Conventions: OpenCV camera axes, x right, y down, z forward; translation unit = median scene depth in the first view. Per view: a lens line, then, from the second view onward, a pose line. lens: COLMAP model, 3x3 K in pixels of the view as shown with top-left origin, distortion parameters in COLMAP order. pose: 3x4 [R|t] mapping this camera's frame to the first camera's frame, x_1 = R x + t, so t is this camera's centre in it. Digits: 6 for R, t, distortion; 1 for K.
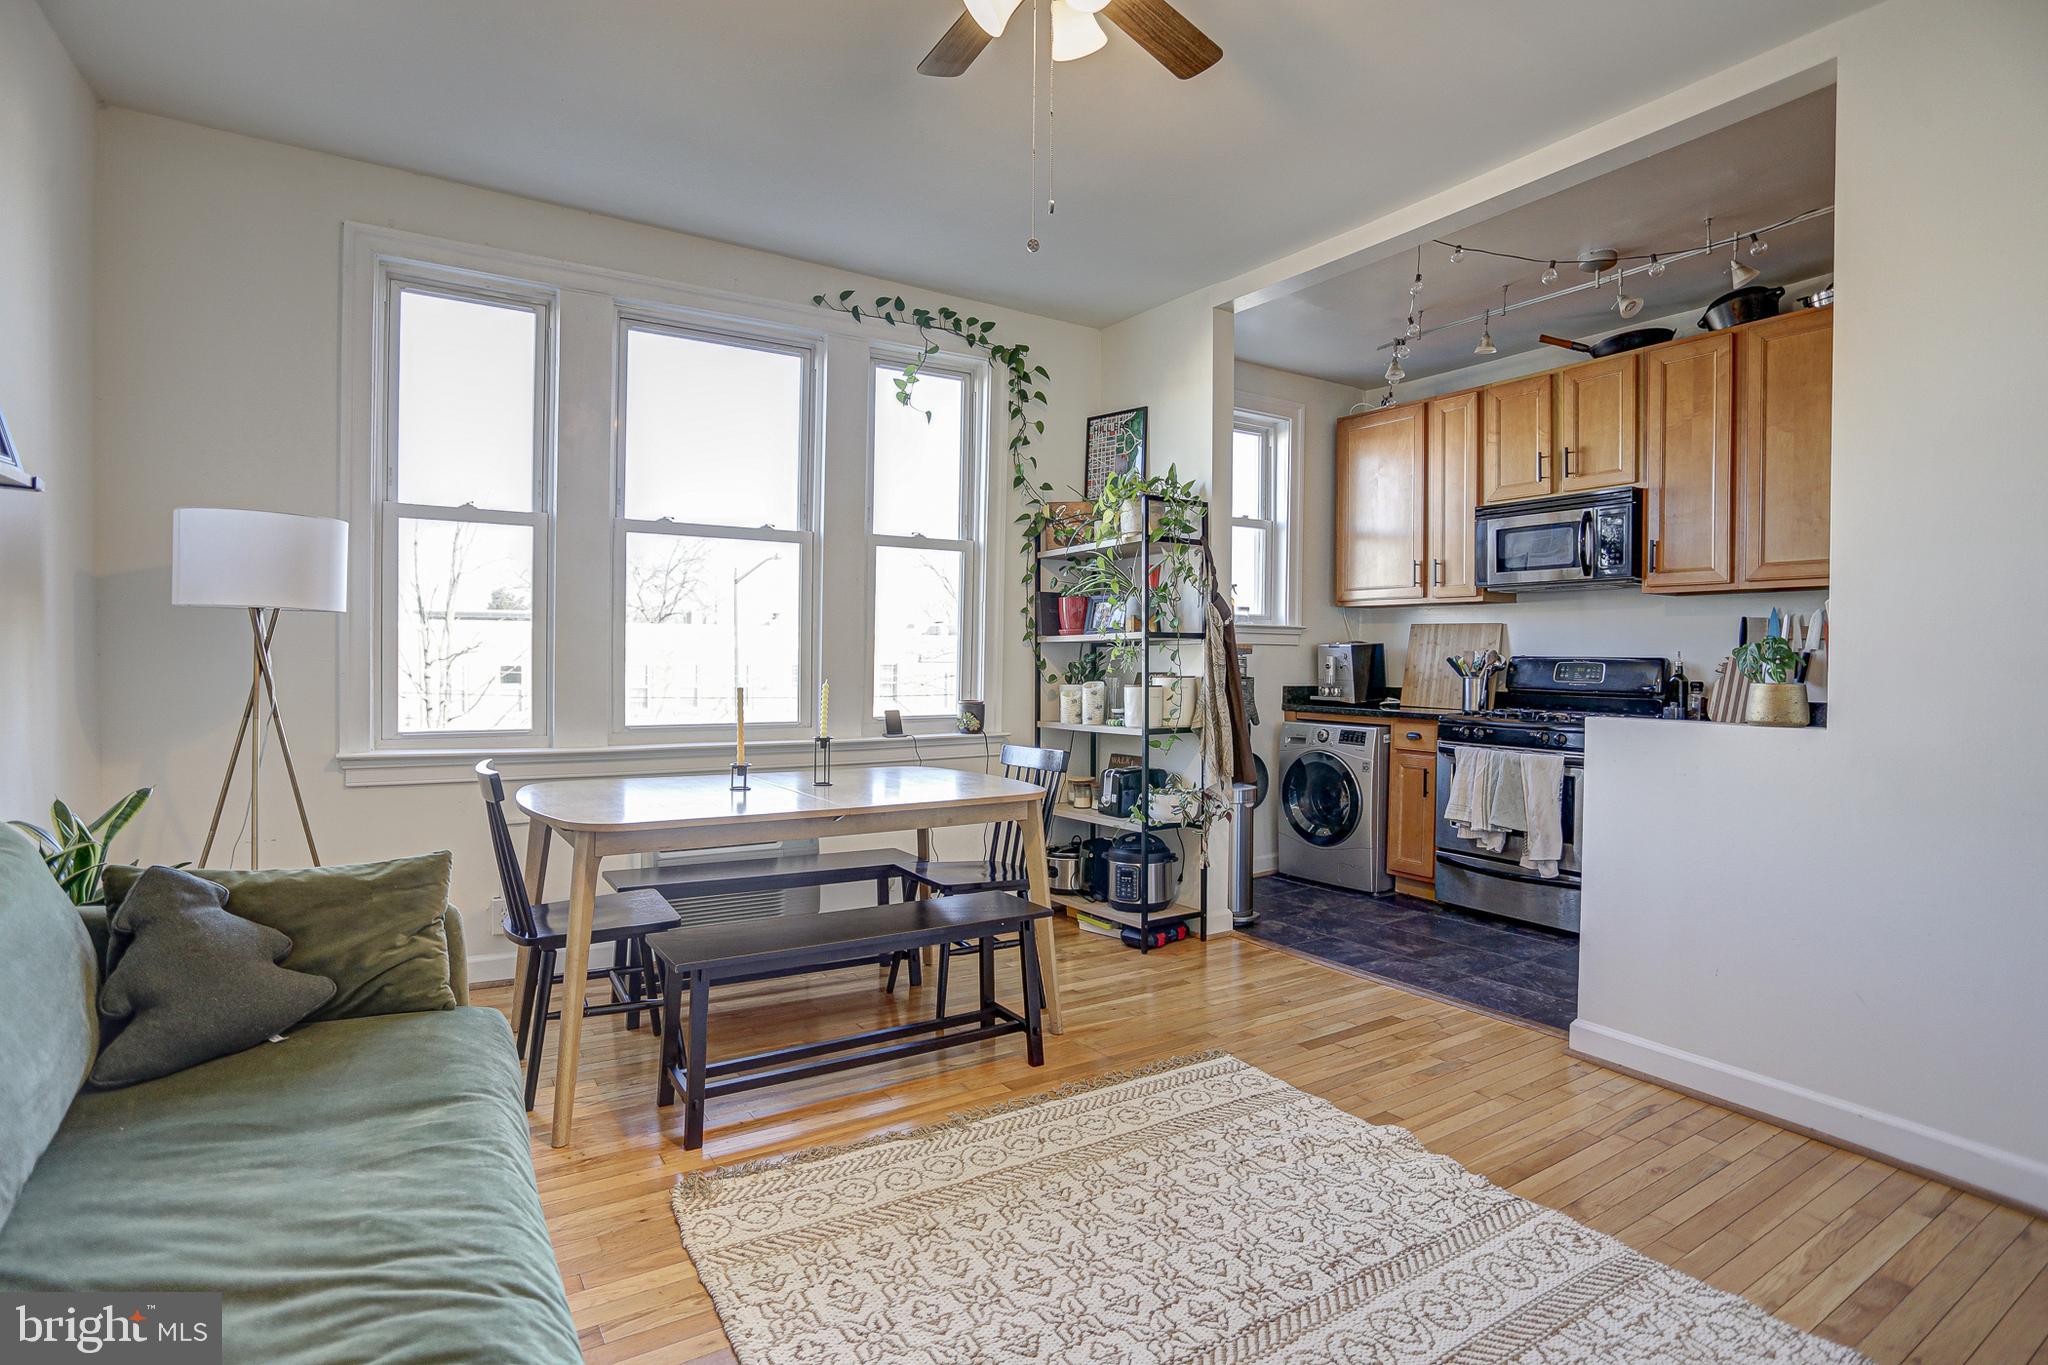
lens RADIAL K [[1007.7, 0, 1017.8], [0, 1007.7, 680.6], [0, 0, 1]] dist [-0.063837, 0.024686]
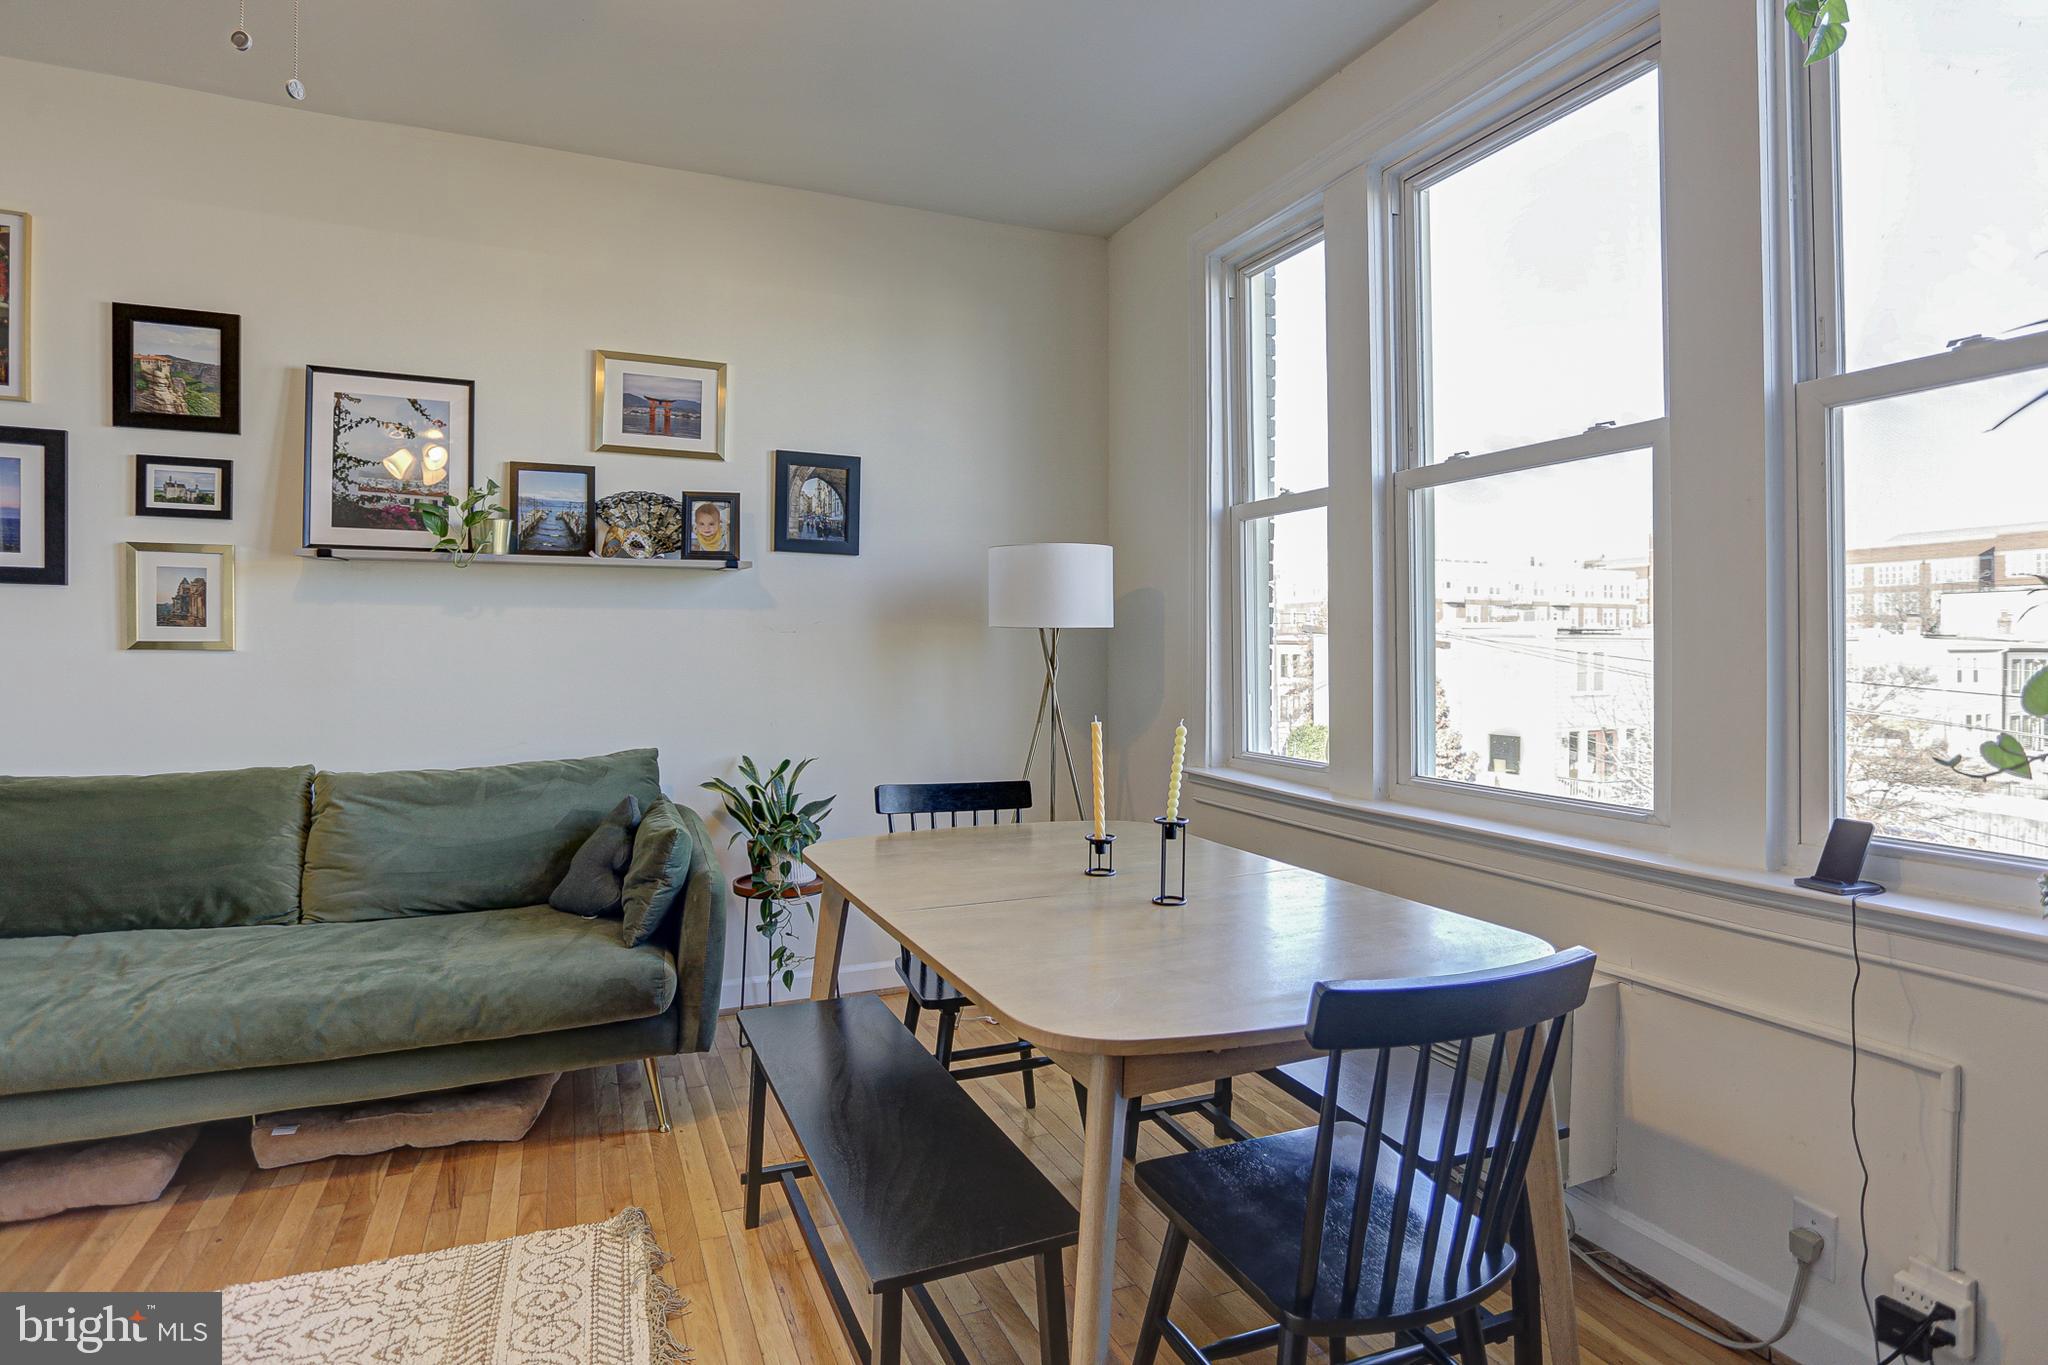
lens RADIAL K [[1089.4, 0, 1067.2], [0, 1089.4, 664.6], [0, 0, 1]] dist [-0.055217, 0.022363]
pose [[-0.132648, 0.004197, -0.991154, 0.358725], [-0.031962, 0.999453, 0.008509, -0.029107], [0.990648, 0.032808, -0.132442, 0.859070]]
